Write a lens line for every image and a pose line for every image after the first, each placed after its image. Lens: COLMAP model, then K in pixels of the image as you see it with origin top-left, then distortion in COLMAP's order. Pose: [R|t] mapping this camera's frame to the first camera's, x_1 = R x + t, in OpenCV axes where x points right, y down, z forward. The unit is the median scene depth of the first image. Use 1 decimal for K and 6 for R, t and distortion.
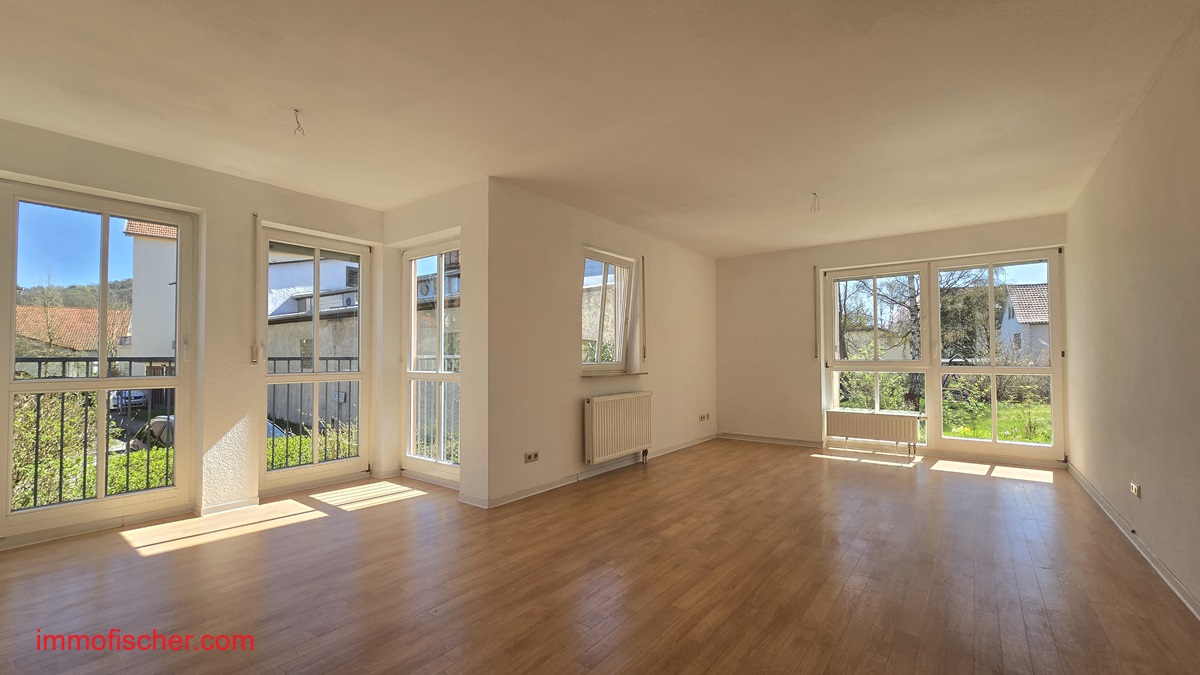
lens RADIAL K [[490.6, 0, 603.4], [0, 490.6, 342.2], [0, 0, 1]] dist [-0.007573, 0.000445]
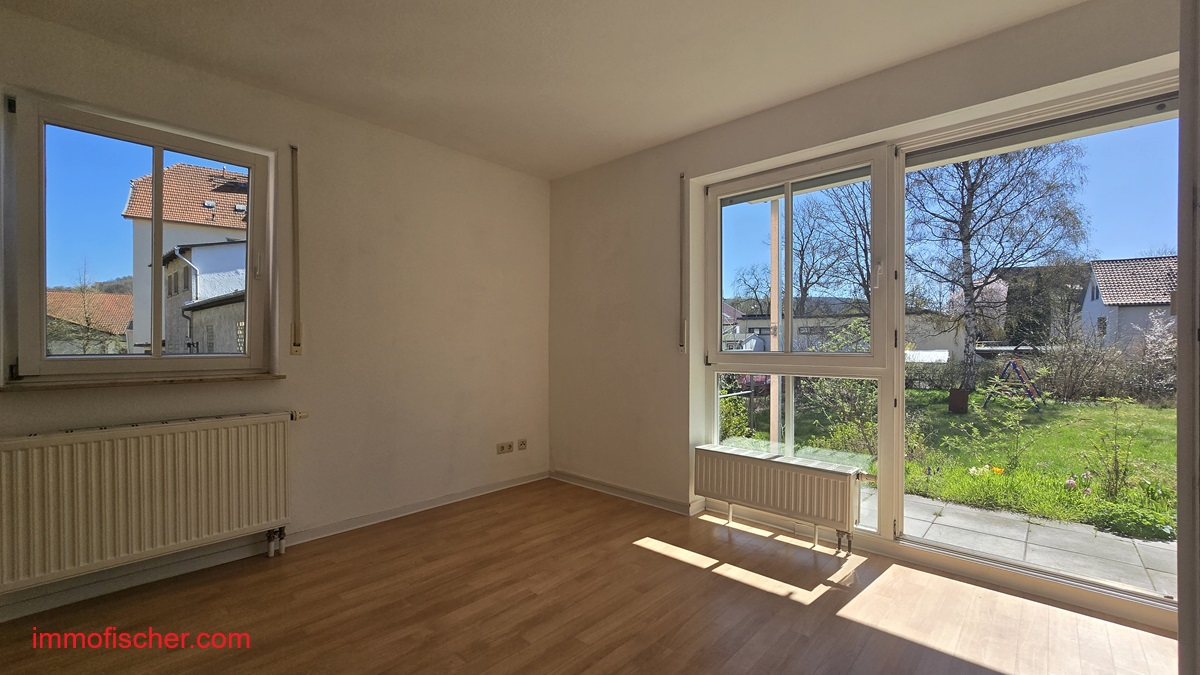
lens RADIAL K [[490.6, 0, 604.7], [0, 490.6, 340.2], [0, 0, 1]] dist [-0.007573, 0.000445]
pose [[0.995672, 0.003538, -0.092870, 0.364359], [-0.001221, 0.999687, 0.024999, 0.010561], [0.092929, -0.024778, 0.995364, 0.420086]]
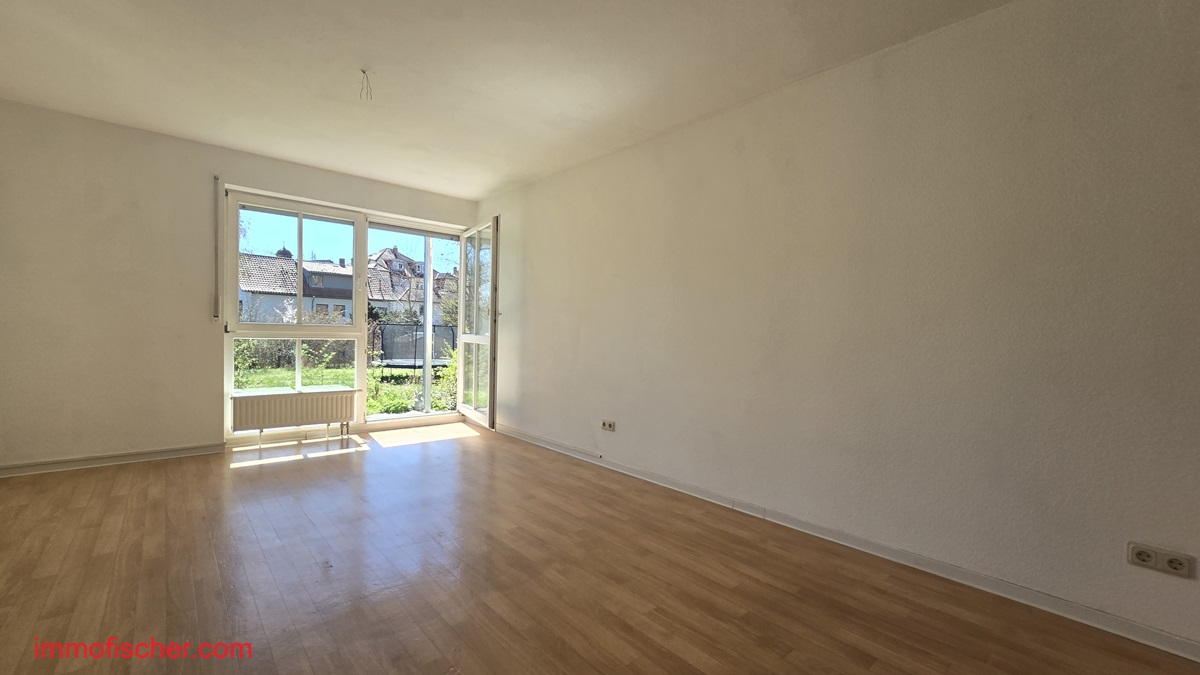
lens RADIAL K [[490.6, 0, 605.3], [0, 490.6, 345.7], [0, 0, 1]] dist [-0.007573, 0.000445]
pose [[0.181954, -0.018257, 0.983138, -0.103691], [-0.056711, 0.997969, 0.029028, 0.018715], [-0.981670, -0.061036, 0.180549, 0.334487]]
